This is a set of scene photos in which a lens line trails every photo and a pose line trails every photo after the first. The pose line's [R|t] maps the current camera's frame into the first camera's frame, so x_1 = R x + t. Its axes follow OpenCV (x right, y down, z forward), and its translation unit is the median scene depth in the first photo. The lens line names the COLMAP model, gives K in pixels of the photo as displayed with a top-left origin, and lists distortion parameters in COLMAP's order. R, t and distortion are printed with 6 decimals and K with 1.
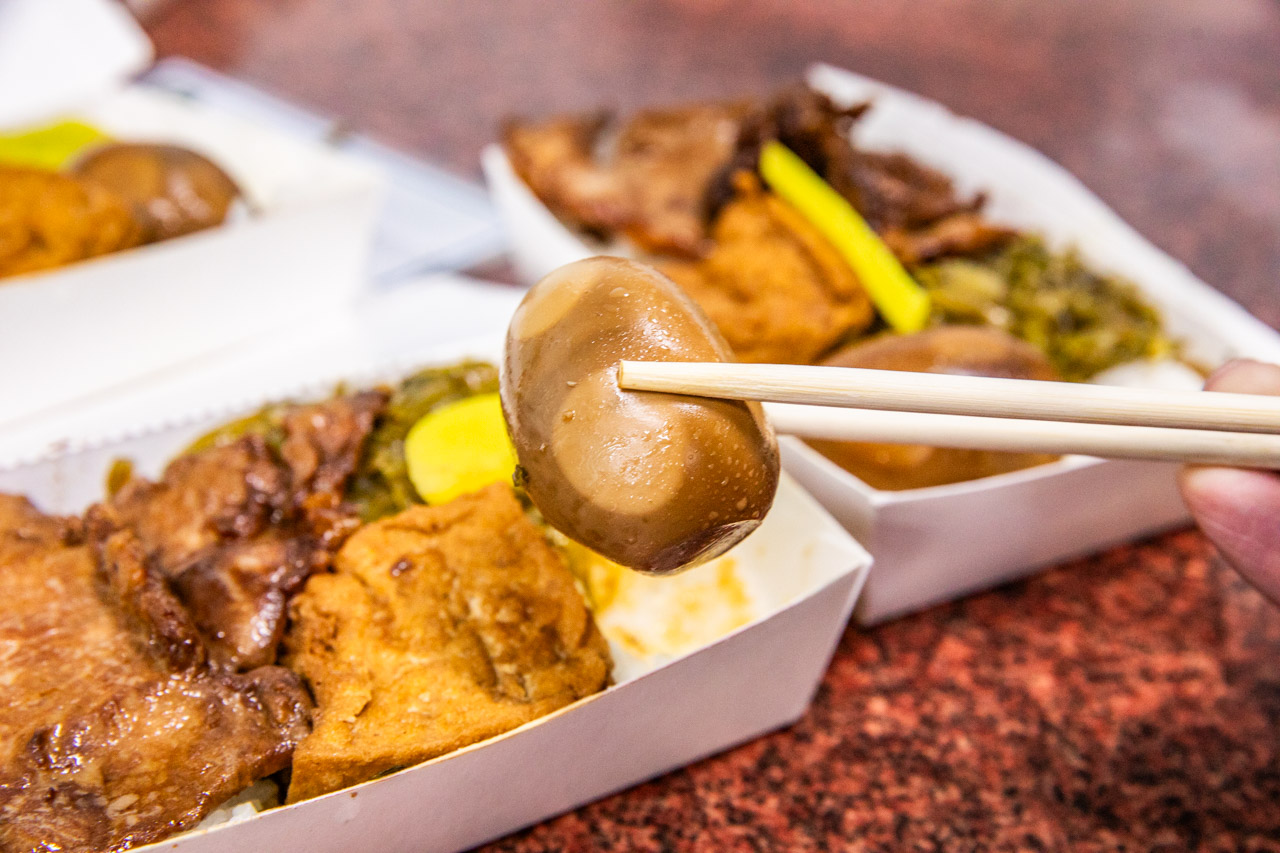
lens RADIAL K [[2188.1, 0, 641.4], [0, 2188.1, 425.9], [0, 0, 1]] dist [0.018556, 0.000000]
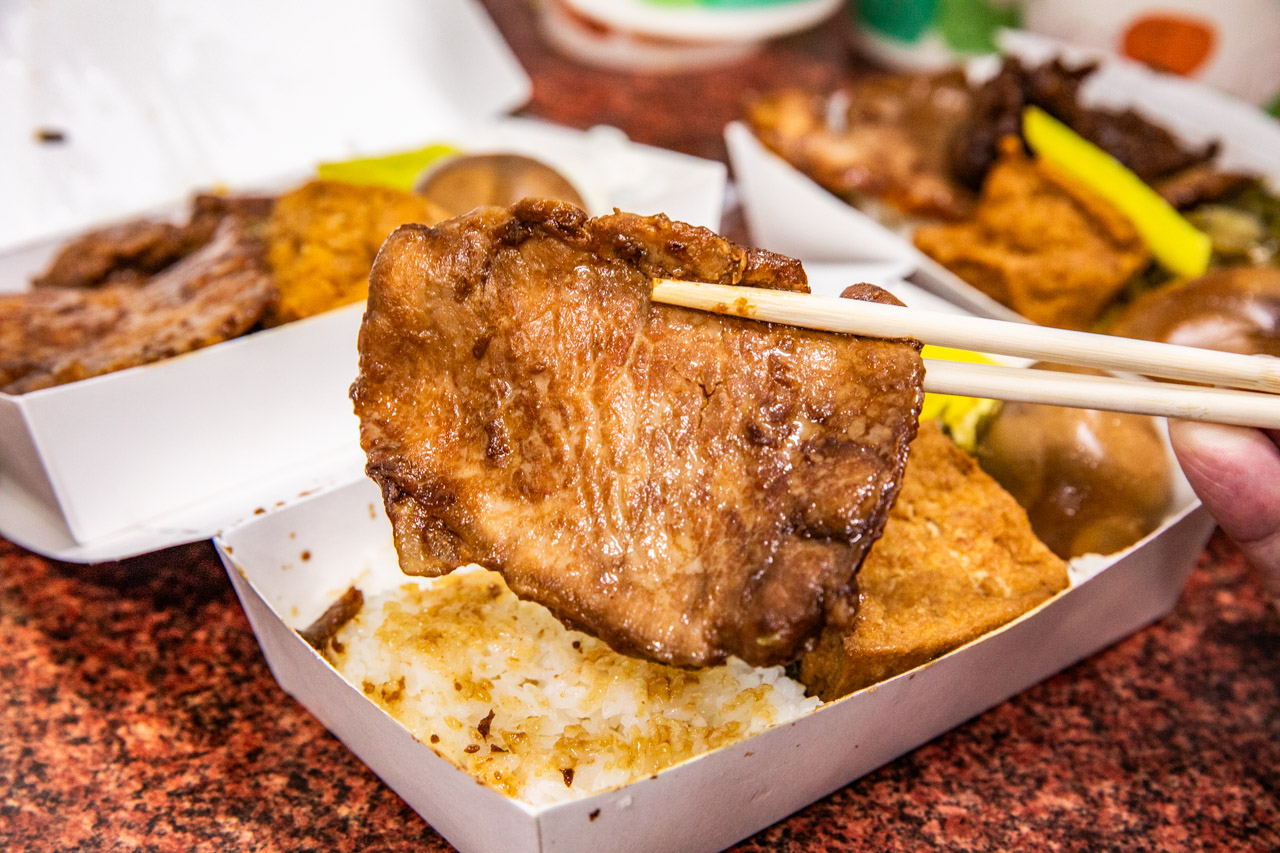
lens RADIAL K [[2620.9, 0, 640.4], [0, 2620.9, 427.0], [0, 0, 1]] dist [0.089336, 0.000000]
pose [[0.993323, -0.066605, 0.094198, -0.339561], [0.065678, 0.997757, 0.012907, -0.000128], [-0.094846, -0.006634, 0.995470, -0.368850]]
